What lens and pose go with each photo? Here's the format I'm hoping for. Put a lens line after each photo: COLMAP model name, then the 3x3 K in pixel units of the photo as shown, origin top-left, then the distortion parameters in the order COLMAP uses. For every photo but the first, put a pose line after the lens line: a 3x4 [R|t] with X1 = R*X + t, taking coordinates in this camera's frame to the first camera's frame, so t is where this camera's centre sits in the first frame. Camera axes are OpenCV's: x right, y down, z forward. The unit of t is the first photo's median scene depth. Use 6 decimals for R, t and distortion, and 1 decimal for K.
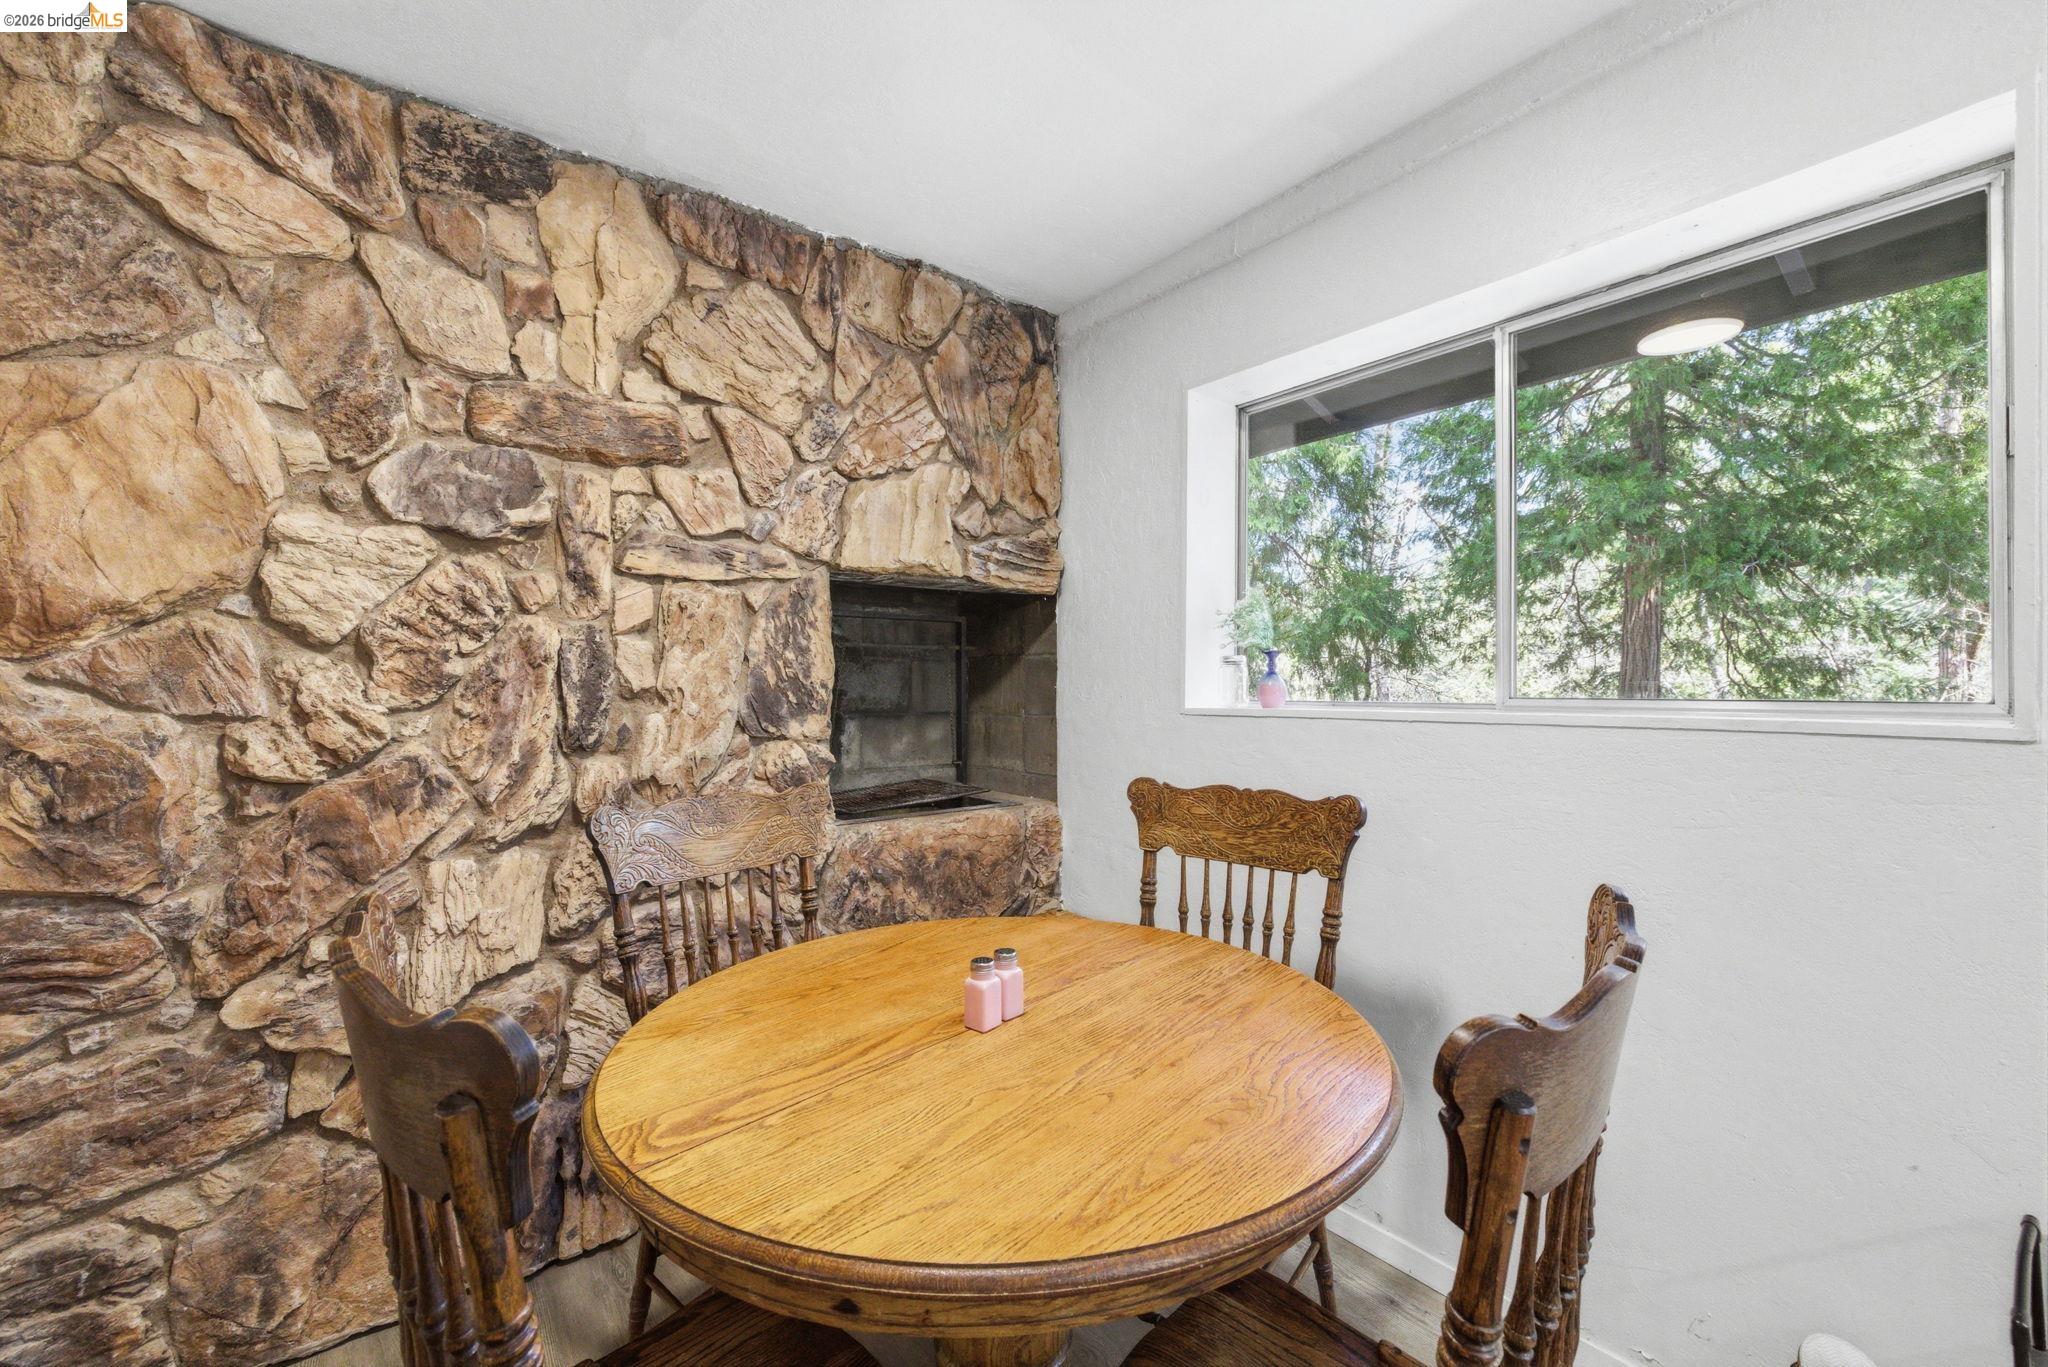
lens RADIAL K [[850.7, 0, 1029.1], [0, 850.7, 678.2], [0, 0, 1]] dist [0.008540, -0.001049]
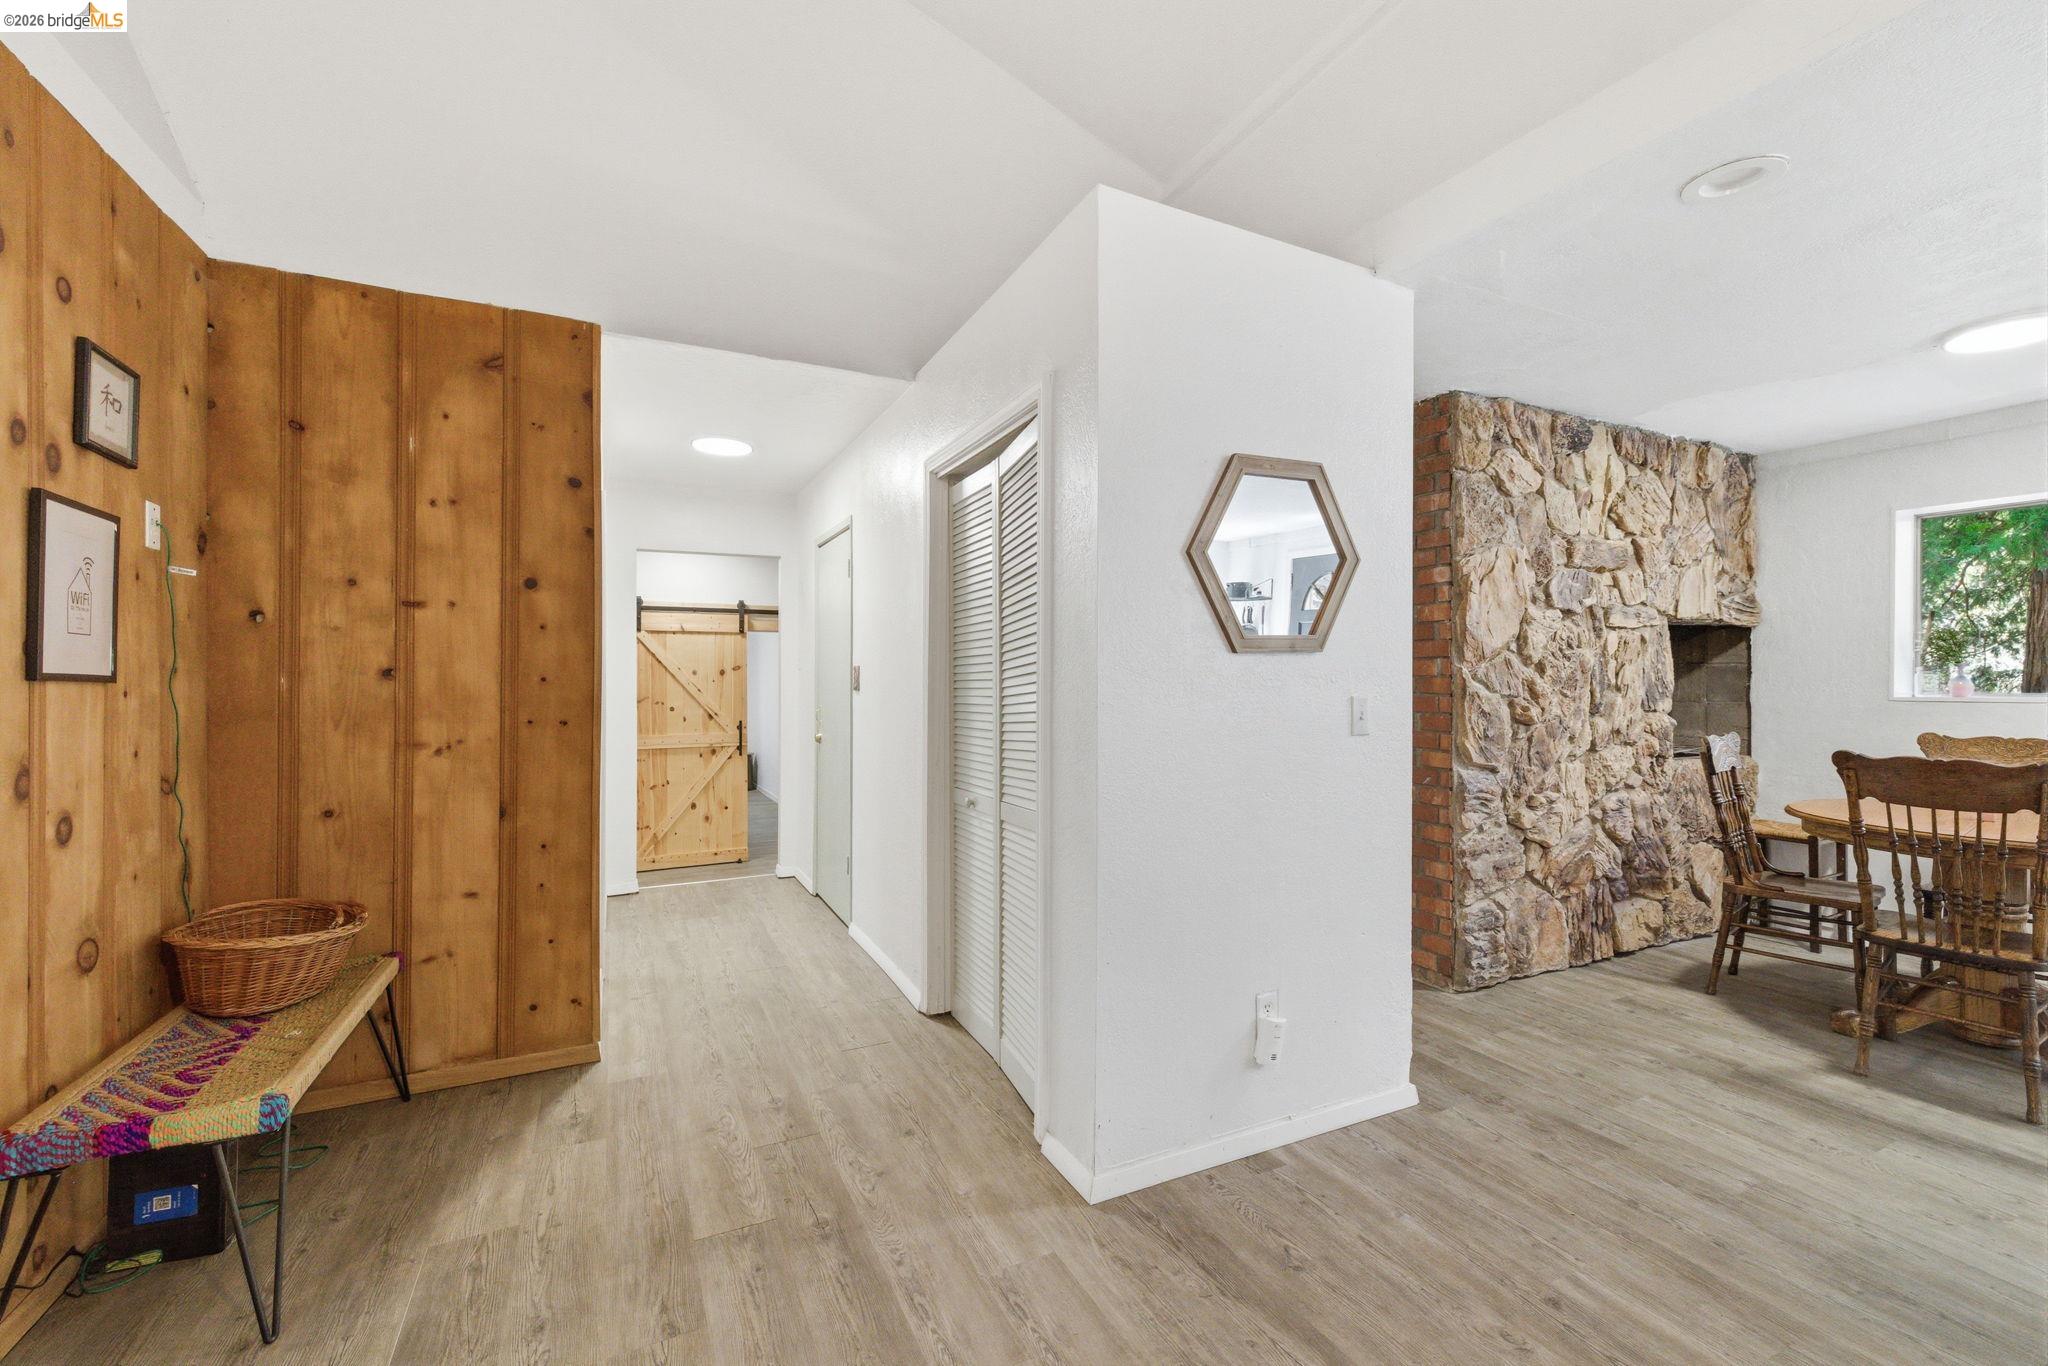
lens RADIAL K [[850.7, 0, 1029.1], [0, 850.7, 677.7], [0, 0, 1]] dist [0.008540, -0.001049]
pose [[0.981199, 0.003408, -0.192969, -1.384686], [-0.002482, 0.999984, 0.005040, -0.009556], [0.192984, -0.004466, 0.981192, -1.195050]]
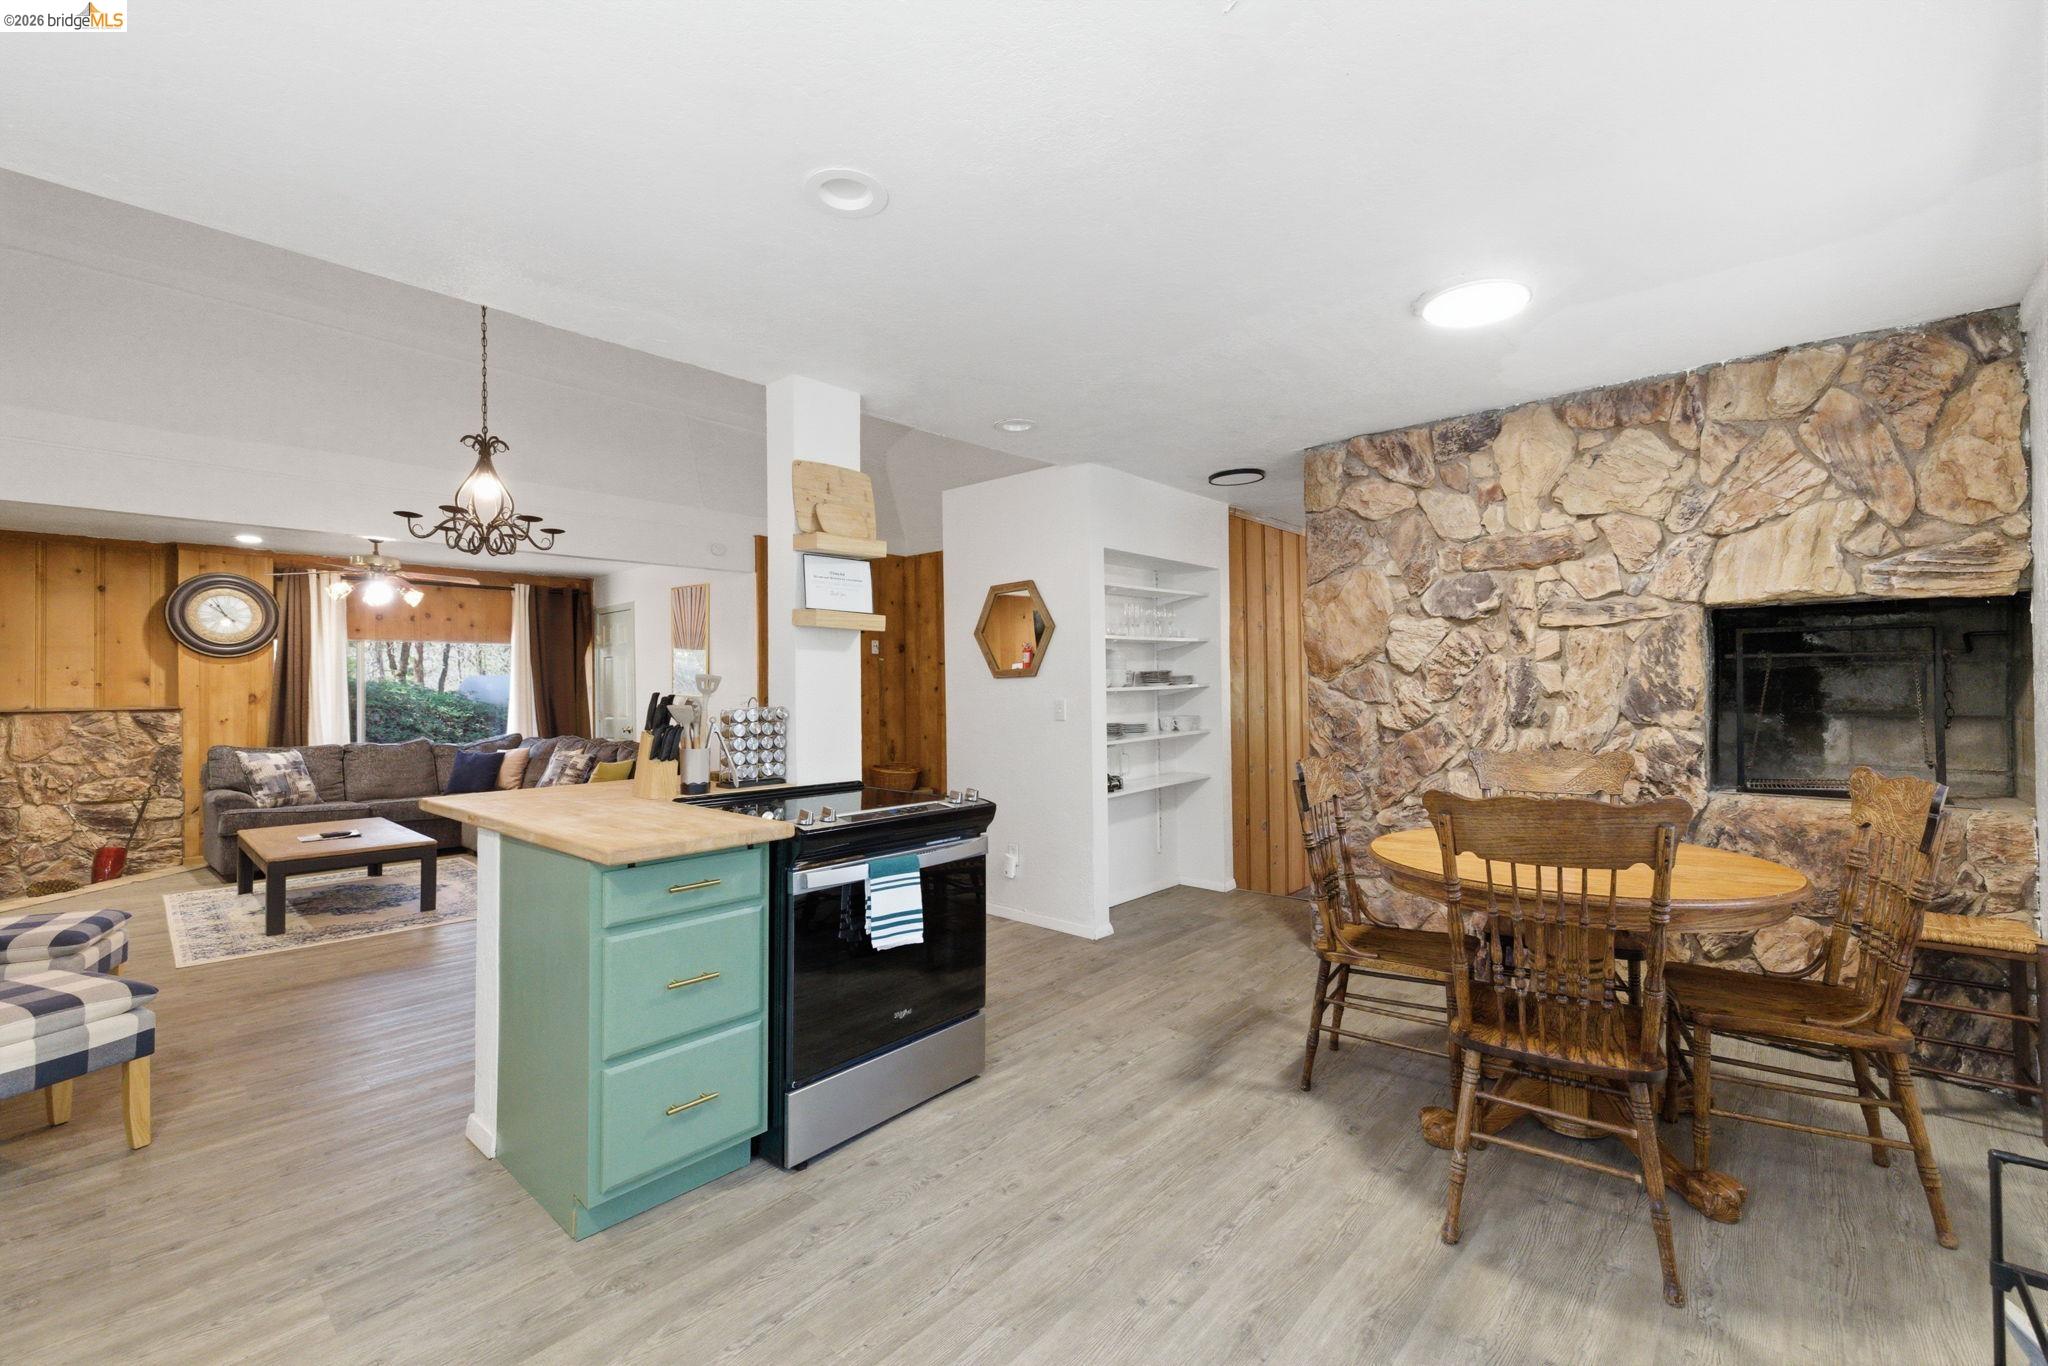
lens RADIAL K [[850.7, 0, 1029.1], [0, 850.7, 677.7], [0, 0, 1]] dist [0.008540, -0.001049]
pose [[0.181257, -0.012132, -0.983361, 1.061524], [0.013886, 0.999856, -0.009776, -0.014286], [0.983338, -0.011883, 0.181400, -0.374451]]
